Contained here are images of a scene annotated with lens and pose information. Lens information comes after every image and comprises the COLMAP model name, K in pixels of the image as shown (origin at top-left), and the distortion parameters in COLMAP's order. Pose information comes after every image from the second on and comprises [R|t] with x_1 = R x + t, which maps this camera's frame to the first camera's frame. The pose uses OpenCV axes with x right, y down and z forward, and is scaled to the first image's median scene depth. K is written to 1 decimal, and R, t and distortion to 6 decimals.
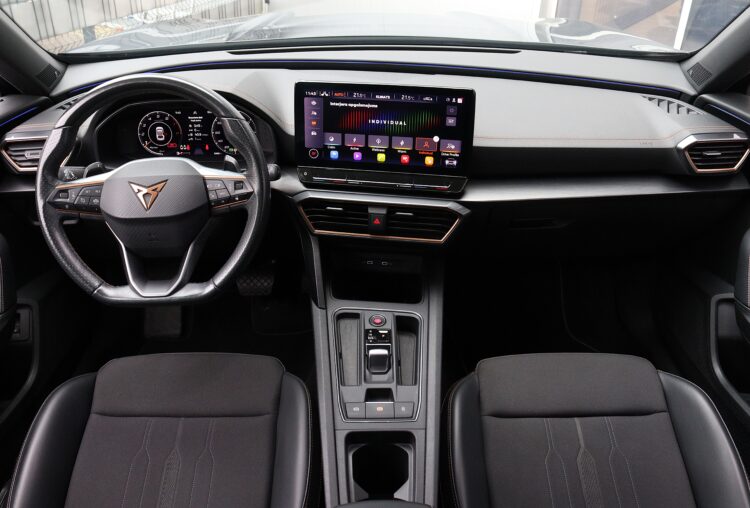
lens RADIAL K [[622.0, 0, 375.0], [0, 622.0, 254.0], [0, 0, 1]] dist [-0.172550, 0.142678]
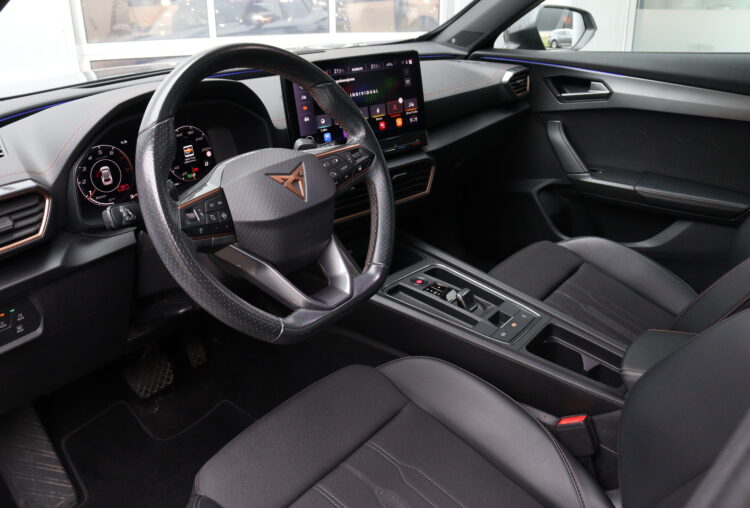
lens RADIAL K [[622.0, 0, 375.0], [0, 622.0, 254.0], [0, 0, 1]] dist [-0.172550, 0.142678]
pose [[0.630209, -0.323367, 0.705883, -0.762635], [0.430428, 0.902159, 0.028997, 0.006920], [-0.646195, 0.285558, 0.707735, 0.329237]]
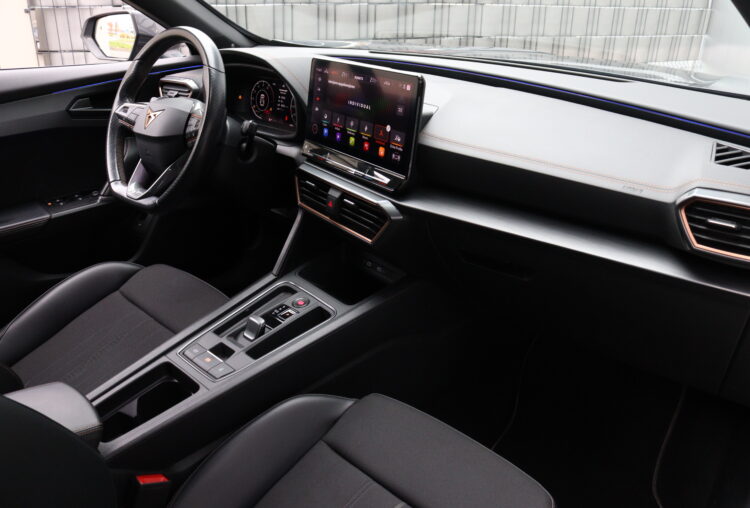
lens RADIAL K [[622.0, 0, 375.0], [0, 622.0, 254.0], [0, 0, 1]] dist [-0.172550, 0.142678]
pose [[0.711173, 0.287658, -0.641471, 0.705215], [-0.370013, 0.929005, 0.006380, -0.011809], [0.597765, 0.232816, 0.767120, 0.322122]]
